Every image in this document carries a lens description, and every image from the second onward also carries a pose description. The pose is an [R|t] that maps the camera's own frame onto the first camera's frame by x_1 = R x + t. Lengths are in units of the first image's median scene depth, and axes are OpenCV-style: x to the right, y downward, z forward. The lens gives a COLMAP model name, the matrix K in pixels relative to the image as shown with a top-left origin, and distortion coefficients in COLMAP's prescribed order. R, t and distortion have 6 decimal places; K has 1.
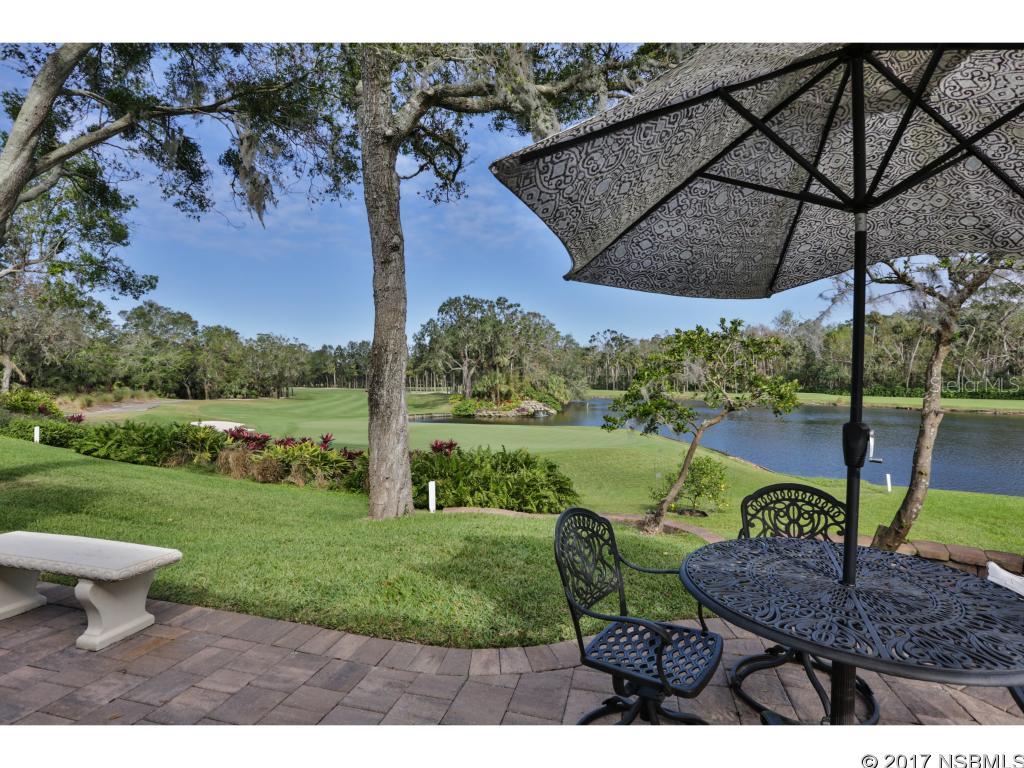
lens RADIAL K [[500.3, 0, 512.0], [0, 500.3, 384.0], [0, 0, 1]] dist [-0.001276, -0.000097]
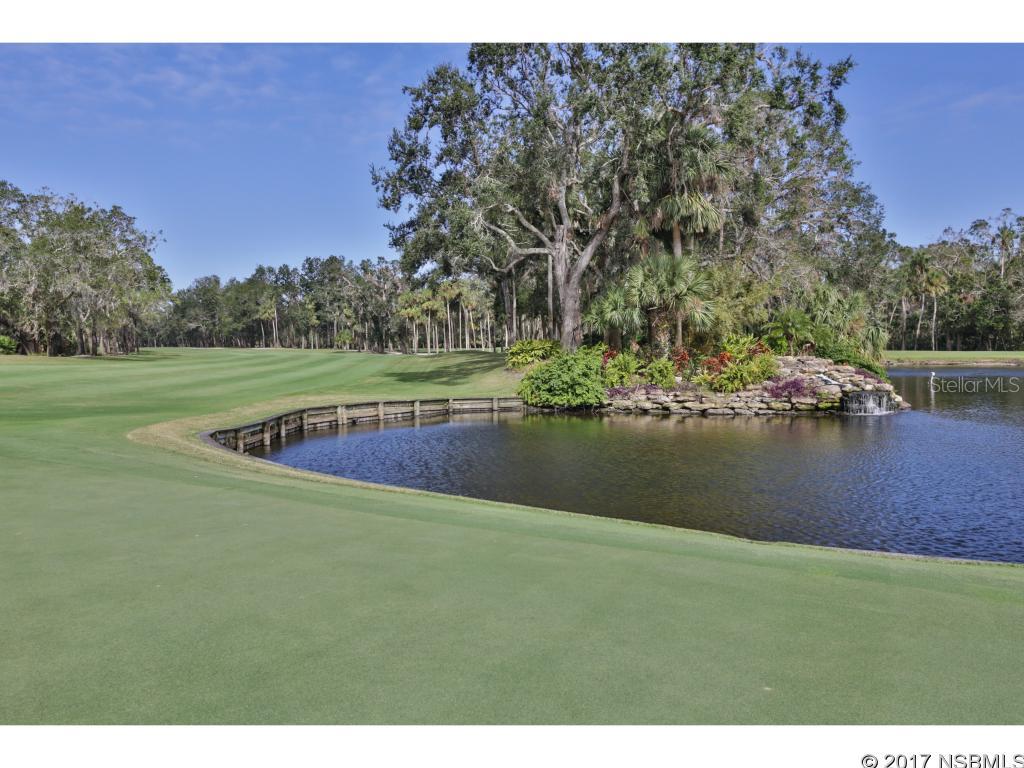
lens RADIAL K [[774.4, 0, 512.0], [0, 774.4, 384.0], [0, 0, 1]] dist [0.000033, -0.000019]
pose [[0.994406, 0.009672, -0.105177, -0.074703], [-0.006061, 0.999383, 0.034606, 0.033483], [0.105447, -0.033775, 0.993851, 0.545496]]
